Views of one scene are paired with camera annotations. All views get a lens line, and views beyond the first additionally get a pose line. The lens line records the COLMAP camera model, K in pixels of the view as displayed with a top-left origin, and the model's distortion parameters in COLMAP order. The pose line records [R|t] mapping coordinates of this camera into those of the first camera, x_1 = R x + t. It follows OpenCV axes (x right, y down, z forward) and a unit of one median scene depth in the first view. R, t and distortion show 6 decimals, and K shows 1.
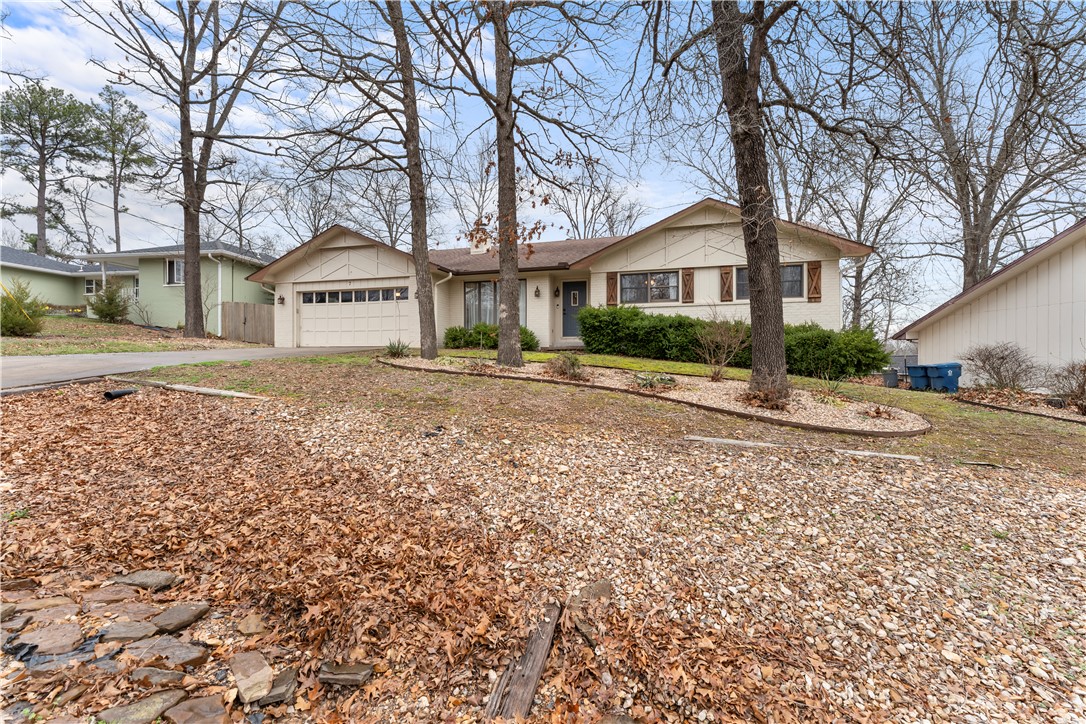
lens RADIAL K [[451.7, 0, 543.7], [0, 451.7, 363.4], [0, 0, 1]] dist [0.000339, 0.000038]
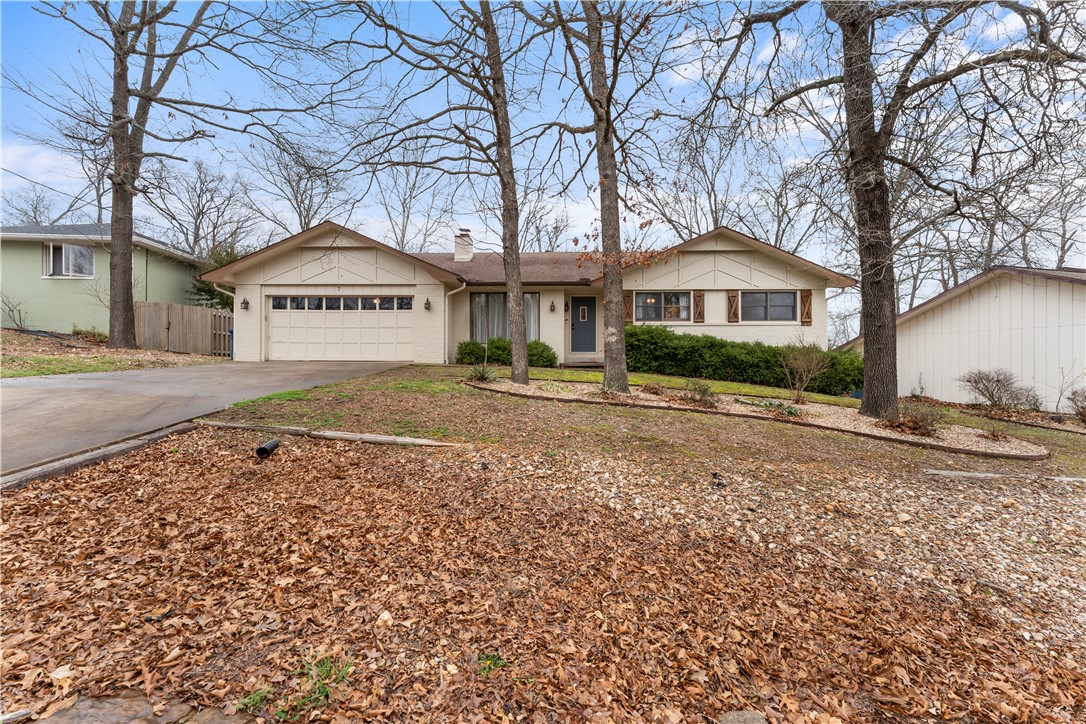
lens RADIAL K [[446.0, 0, 543.0], [0, 446.0, 362.0], [0, 0, 1]] dist [0.001782, 0.000158]
pose [[0.968181, 0.002813, 0.250235, -0.281113], [-0.000039, 0.999938, -0.011091, -0.027568], [-0.250251, 0.010728, 0.968122, 0.070394]]
